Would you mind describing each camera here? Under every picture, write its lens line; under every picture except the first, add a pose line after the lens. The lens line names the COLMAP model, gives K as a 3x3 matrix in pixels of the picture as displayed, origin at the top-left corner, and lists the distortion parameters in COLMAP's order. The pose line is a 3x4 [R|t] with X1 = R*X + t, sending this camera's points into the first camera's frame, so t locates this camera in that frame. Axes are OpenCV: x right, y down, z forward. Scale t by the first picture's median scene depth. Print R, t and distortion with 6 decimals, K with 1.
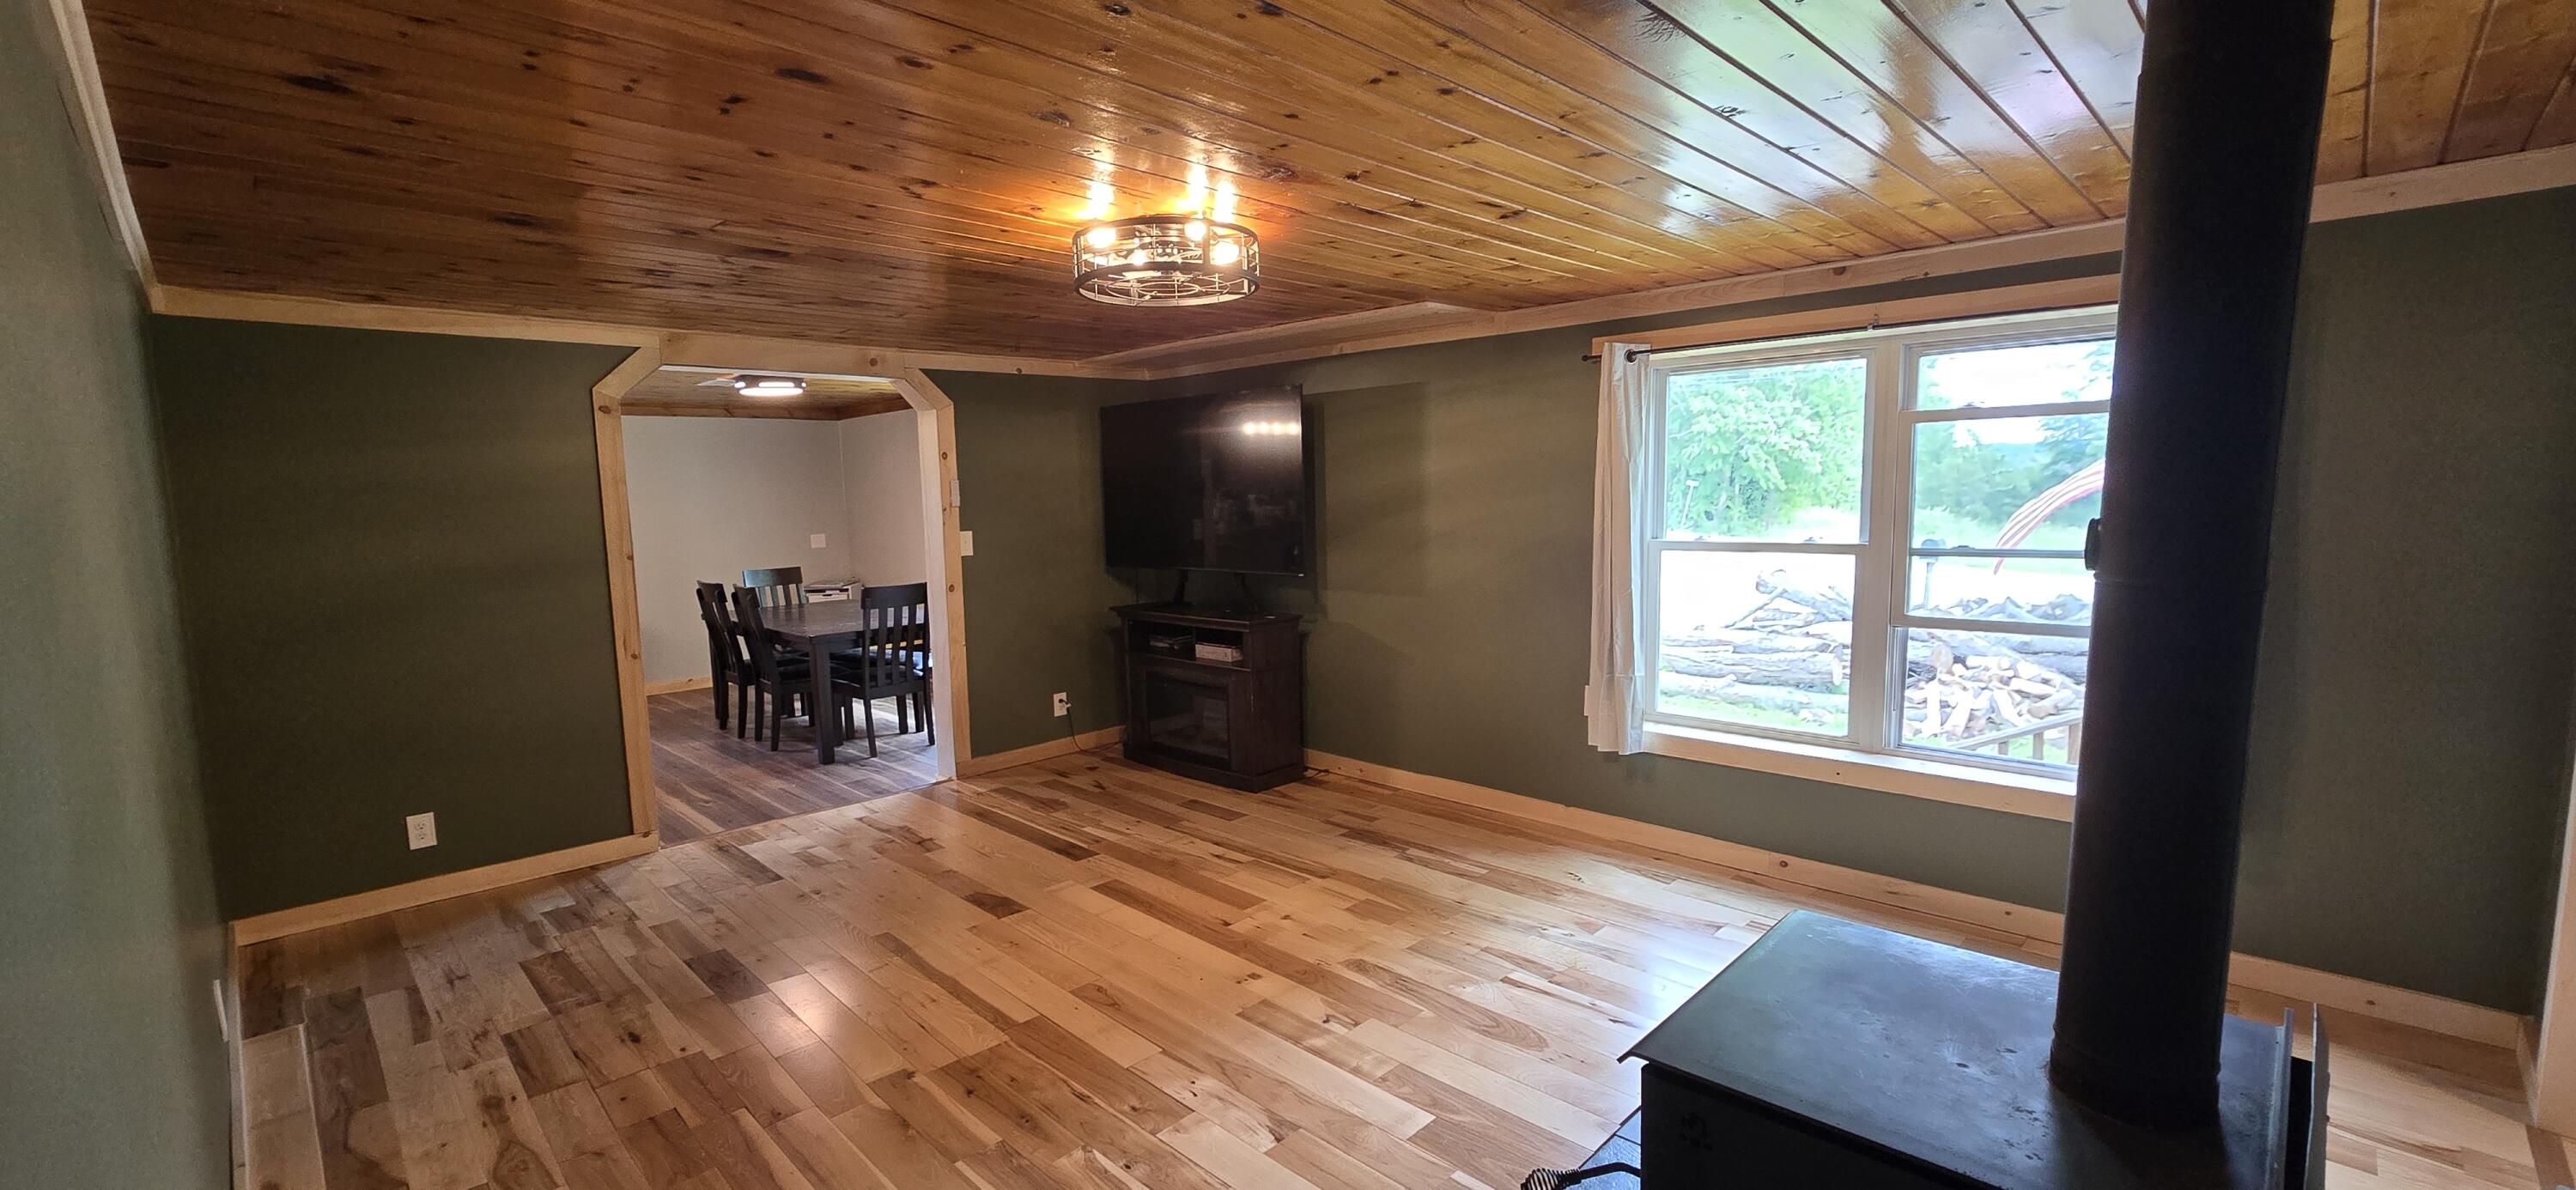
lens RADIAL K [[1051.2, 0, 1277.4], [0, 1051.2, 599.6], [0, 0, 1]] dist [-0.005771, 0.000962]
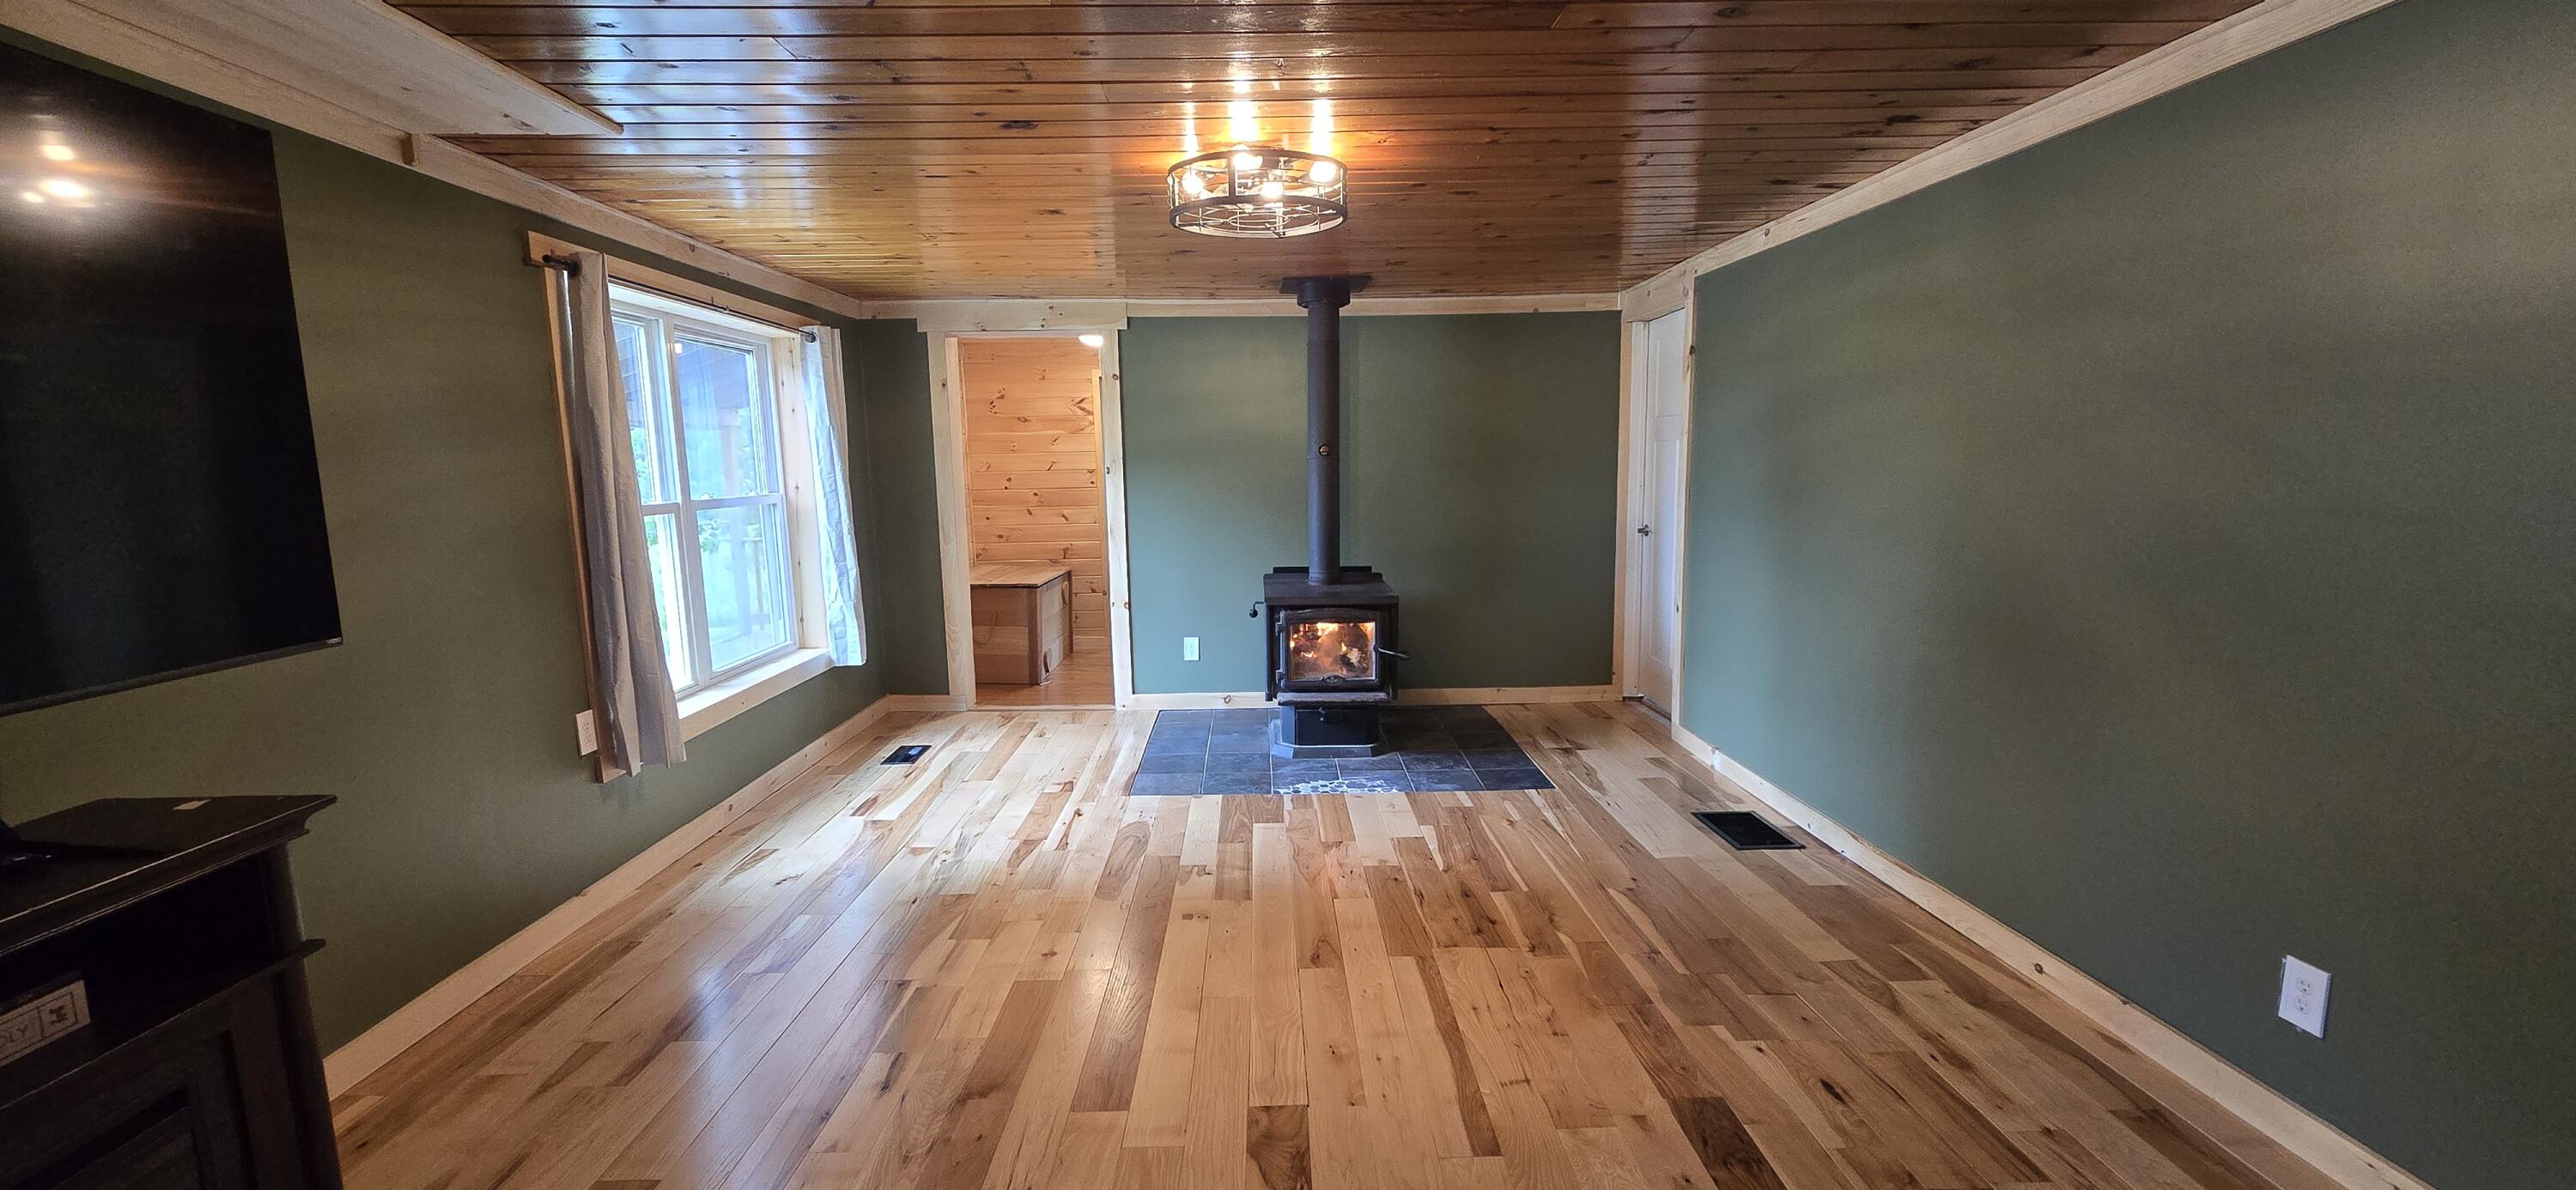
lens RADIAL K [[1051.2, 0, 1290.9], [0, 1051.2, 605.9], [0, 0, 1]] dist [-0.005771, 0.000962]
pose [[-0.727293, -0.060925, 0.683618, -0.629163], [0.107855, 0.973530, 0.201509, -0.095492], [-0.677800, 0.220288, -0.701471, 1.313568]]
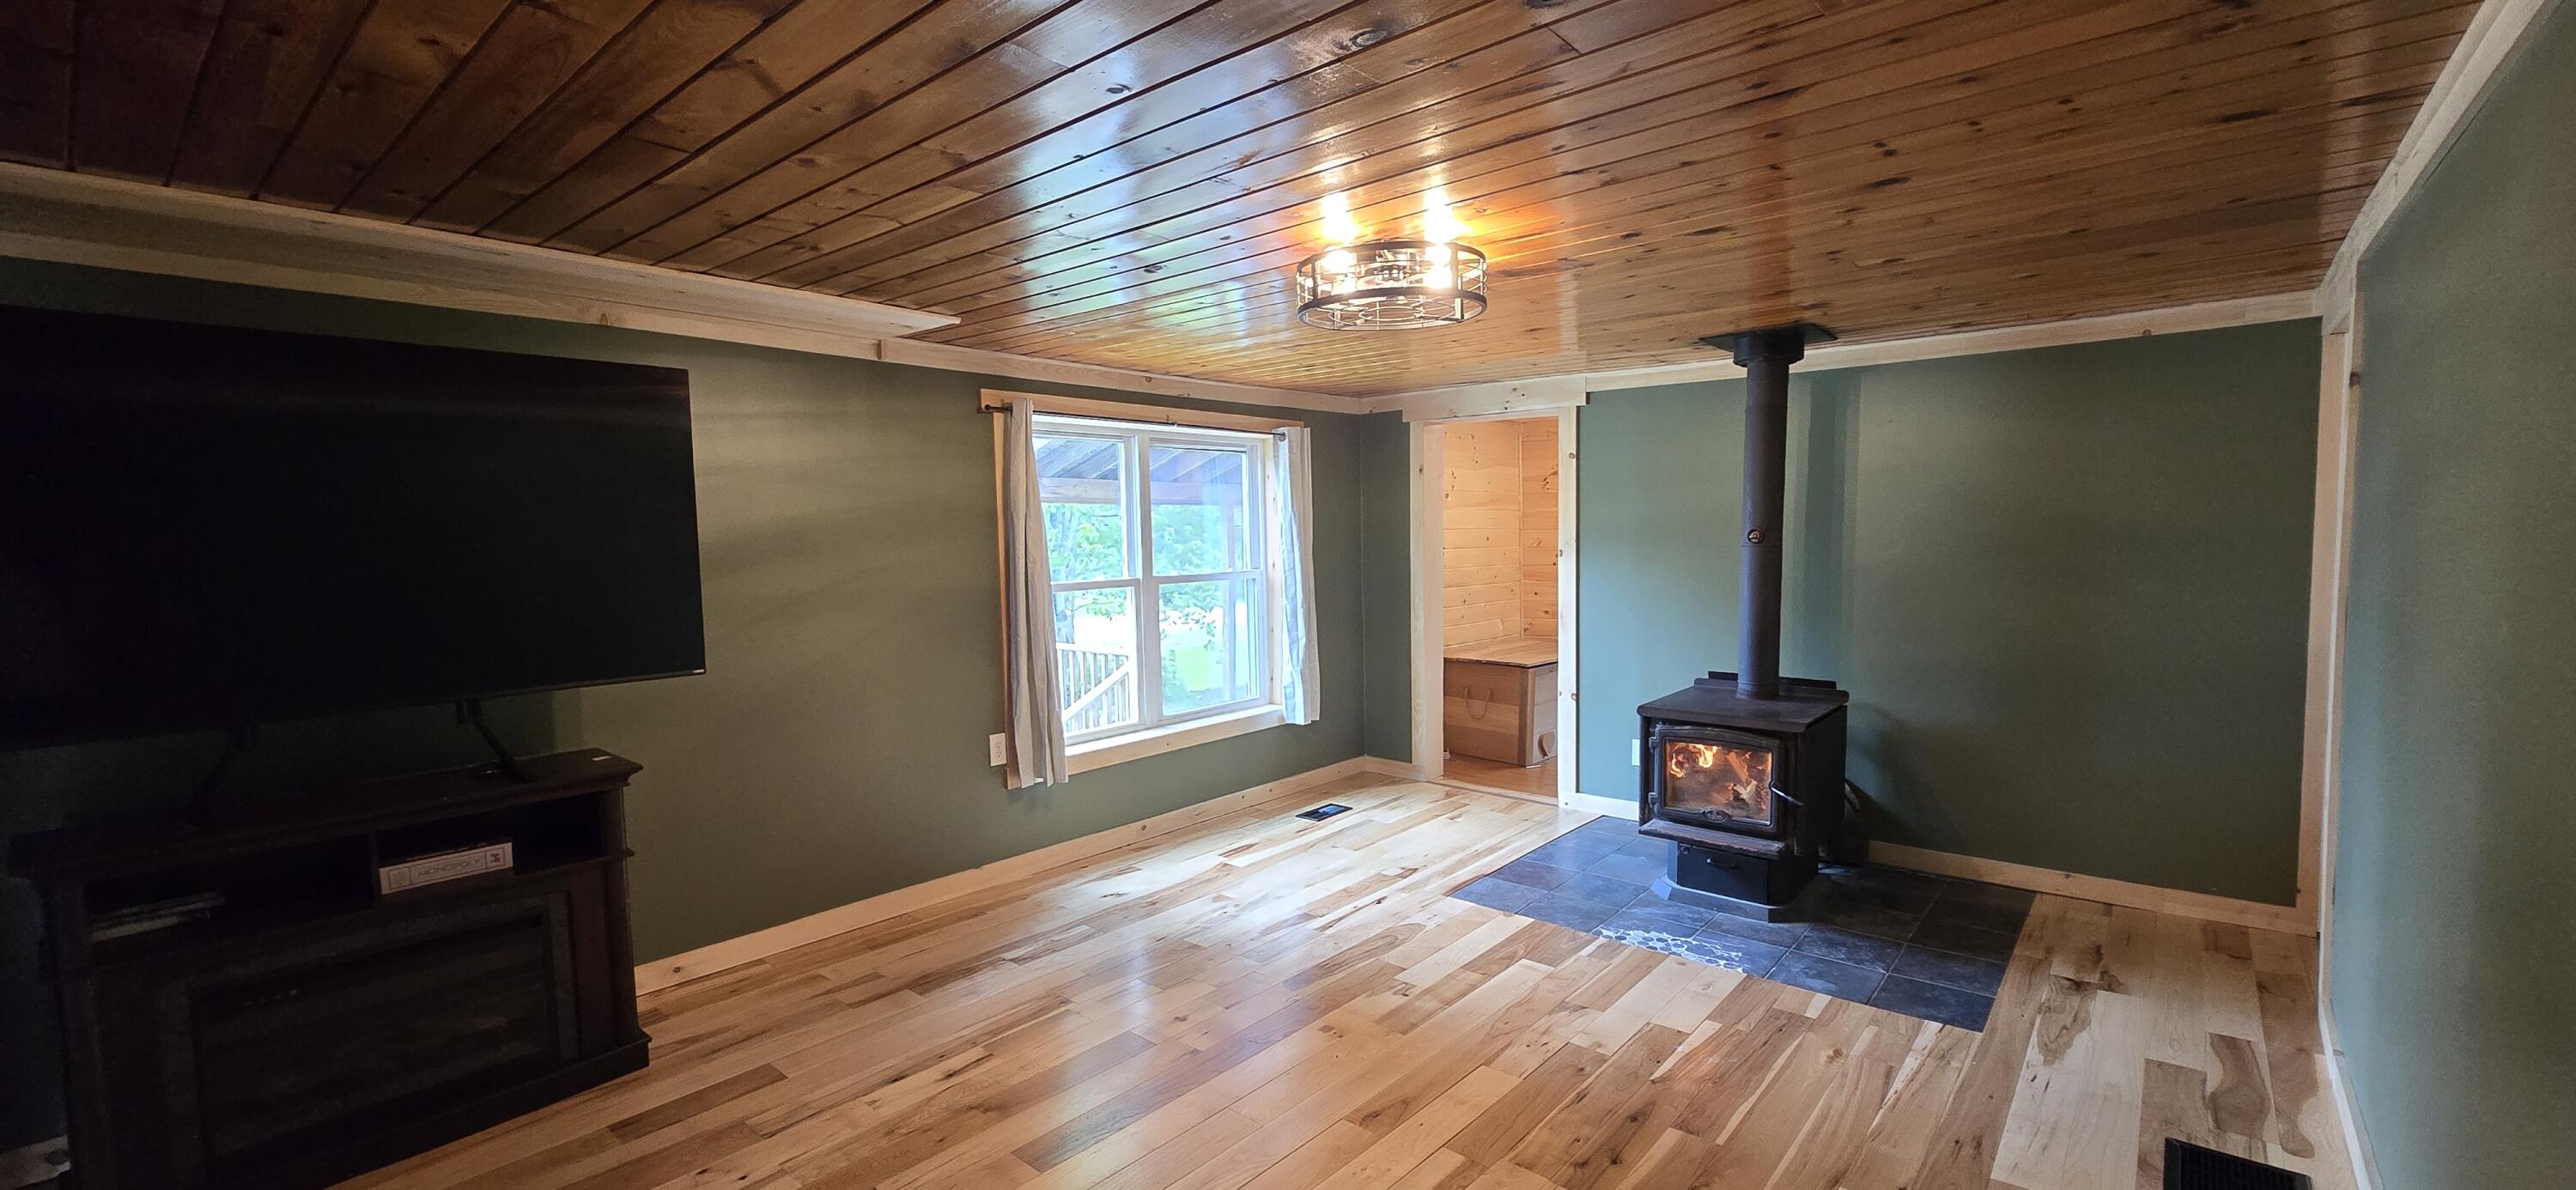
lens RADIAL K [[1051.2, 0, 1280.6], [0, 1051.2, 614.6], [0, 0, 1]] dist [-0.005771, 0.000962]
pose [[-0.075226, -0.053315, 0.995740, -0.795704], [0.126239, 0.990026, 0.062546, -0.065495], [-0.989144, 0.130406, -0.067745, 0.888752]]
